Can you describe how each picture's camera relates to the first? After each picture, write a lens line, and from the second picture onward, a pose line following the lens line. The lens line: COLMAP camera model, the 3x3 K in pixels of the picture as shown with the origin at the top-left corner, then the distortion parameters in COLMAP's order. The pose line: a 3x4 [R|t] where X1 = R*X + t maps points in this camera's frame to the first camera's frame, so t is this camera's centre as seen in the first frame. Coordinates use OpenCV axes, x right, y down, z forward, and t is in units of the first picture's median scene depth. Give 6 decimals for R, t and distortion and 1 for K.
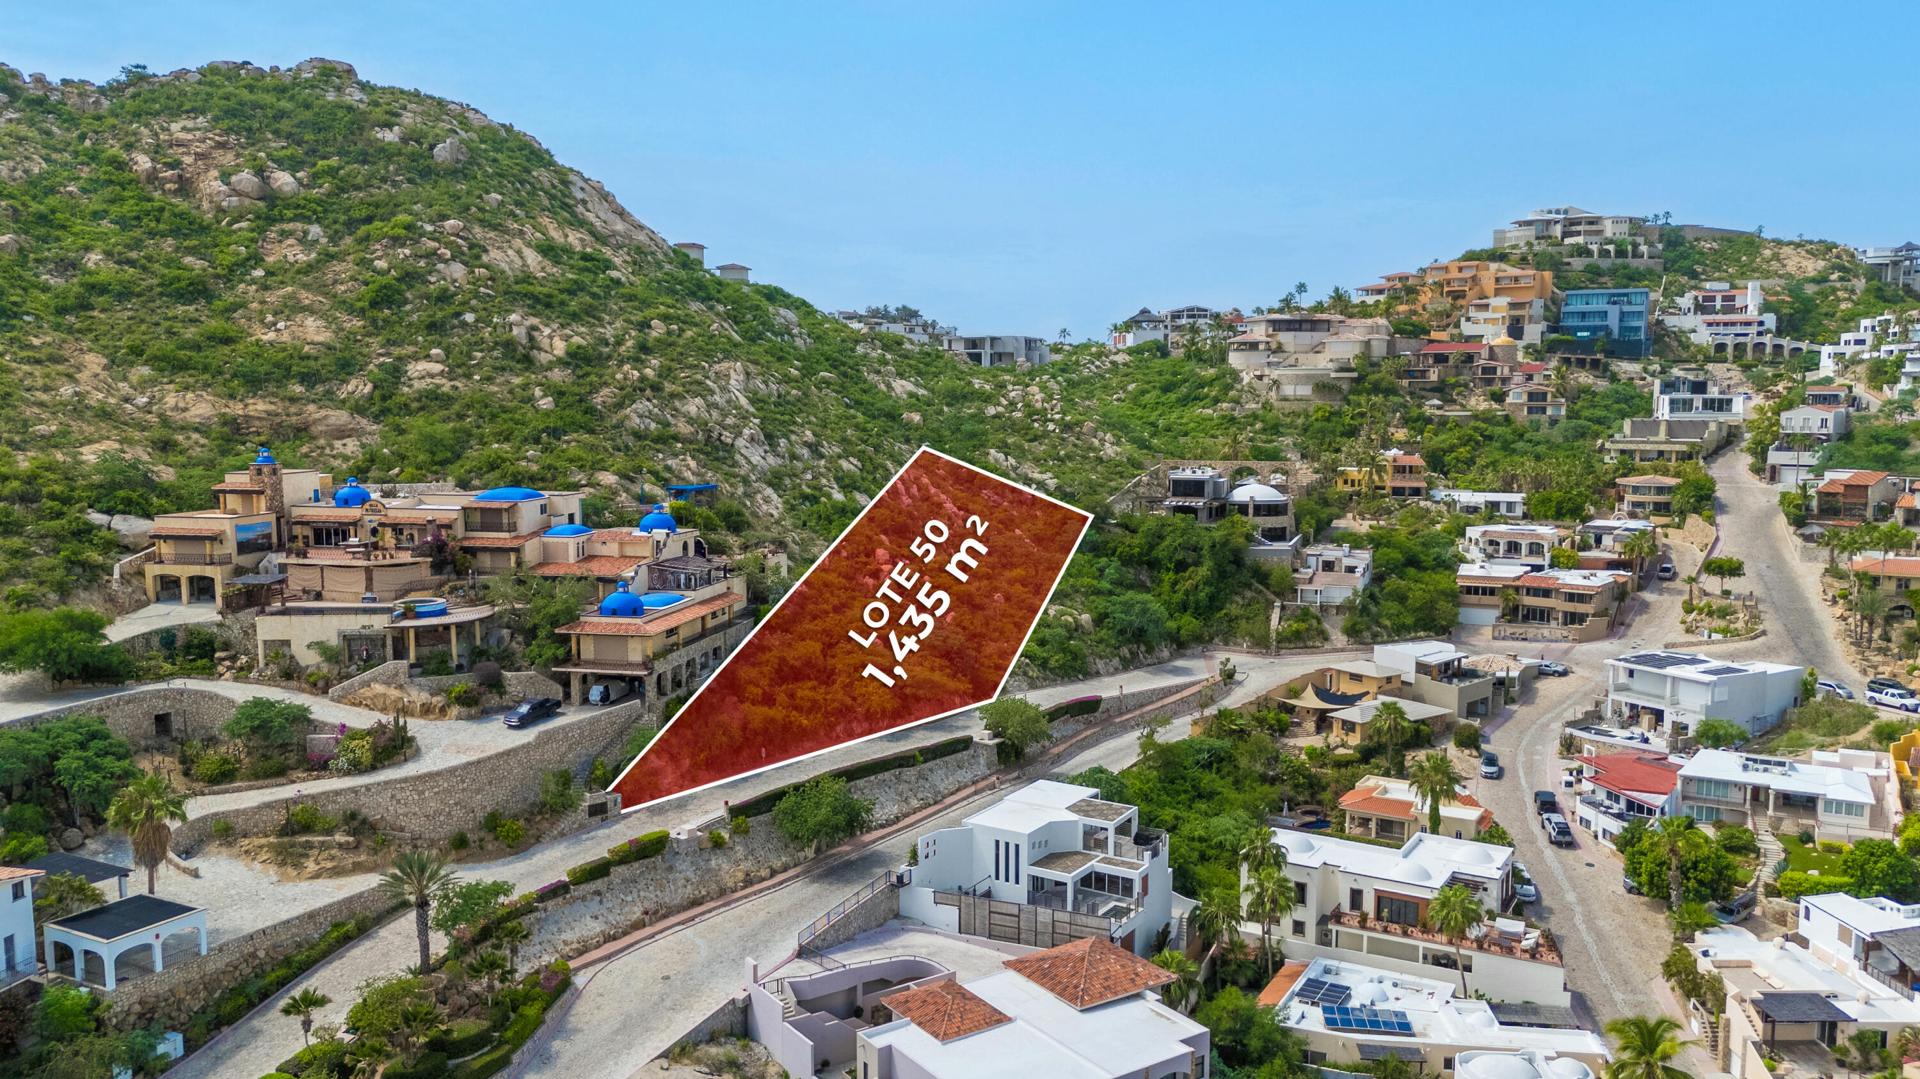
lens RADIAL K [[1392.2, 0, 960.0], [0, 1392.2, 539.5], [0, 0, 1]] dist [0.048116, -0.045824]
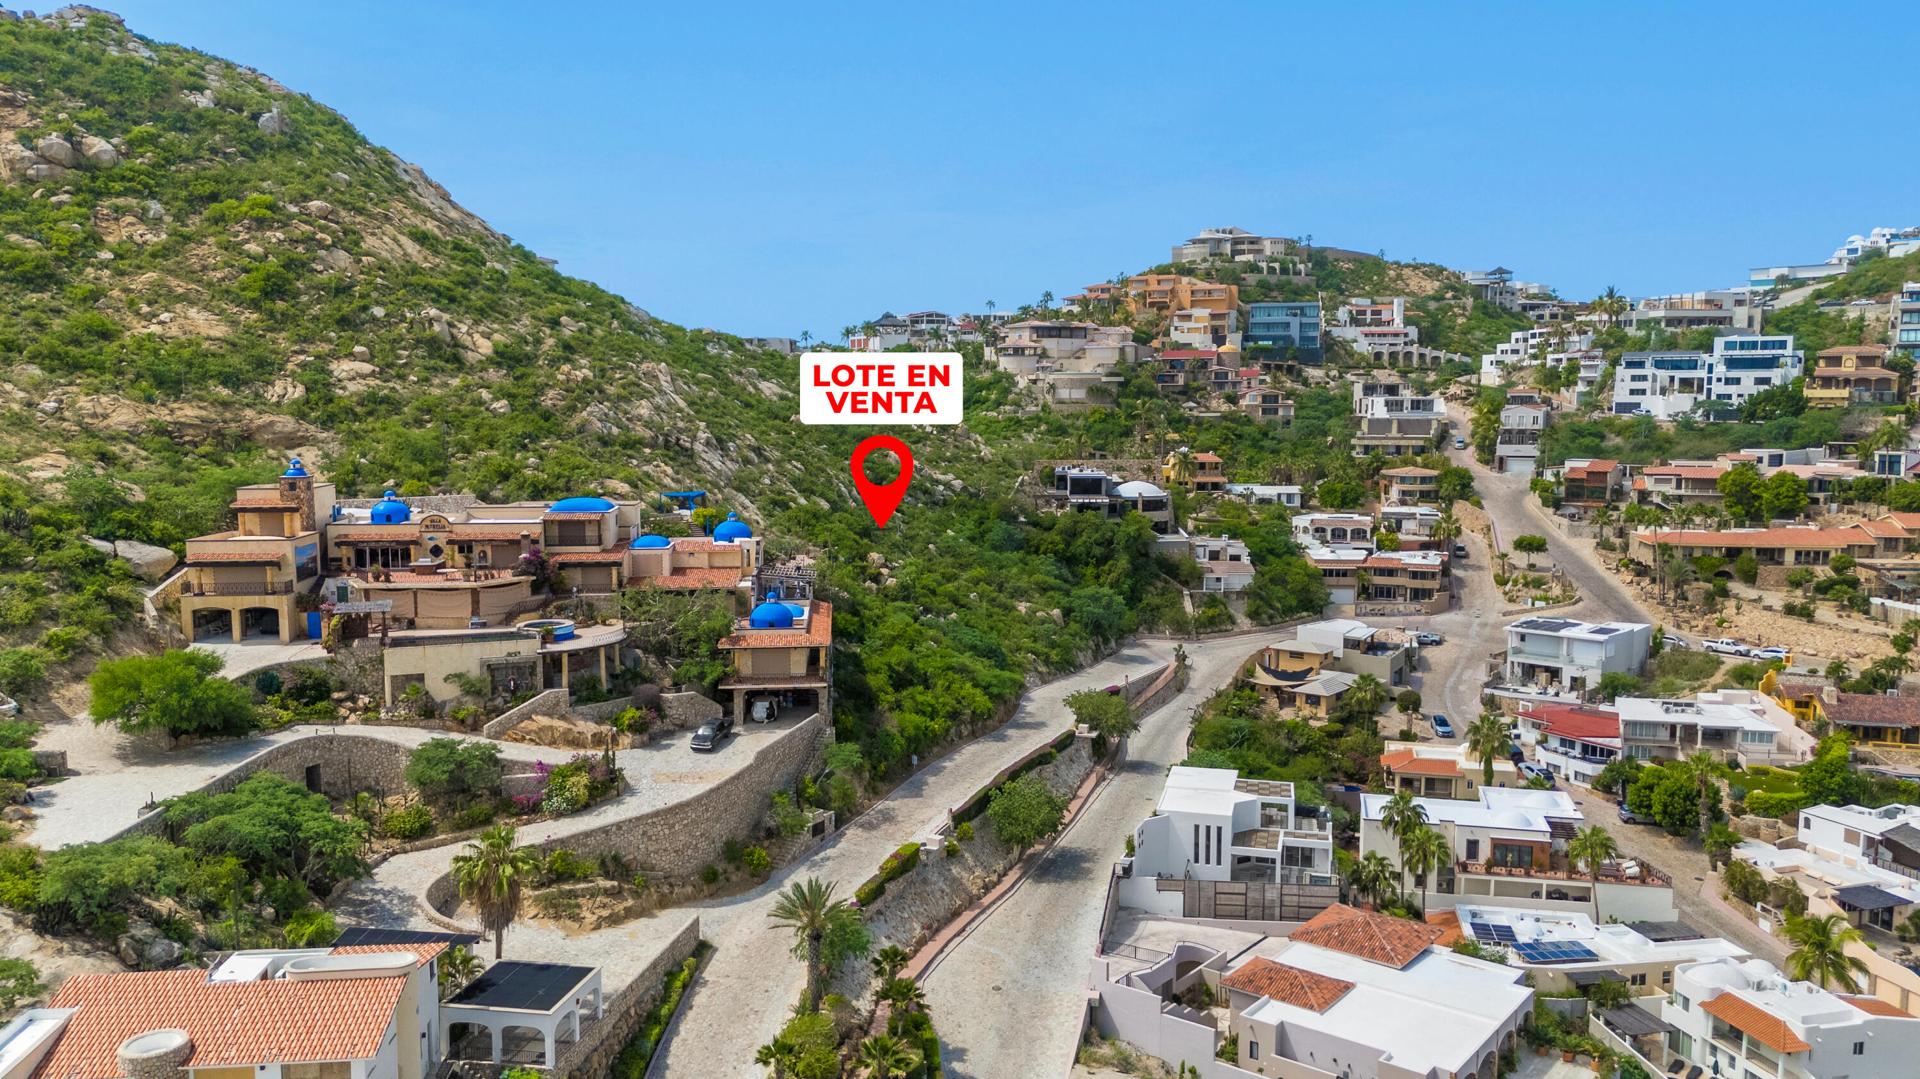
lens RADIAL K [[1391.7, 0, 960.0], [0, 1391.7, 539.5], [0, 0, 1]] dist [0.057606, -0.056951]
pose [[0.955648, -0.032655, 0.292696, -0.268524], [0.033630, 0.999433, 0.001703, -0.002036], [-0.292586, 0.008216, 0.956204, 0.035627]]
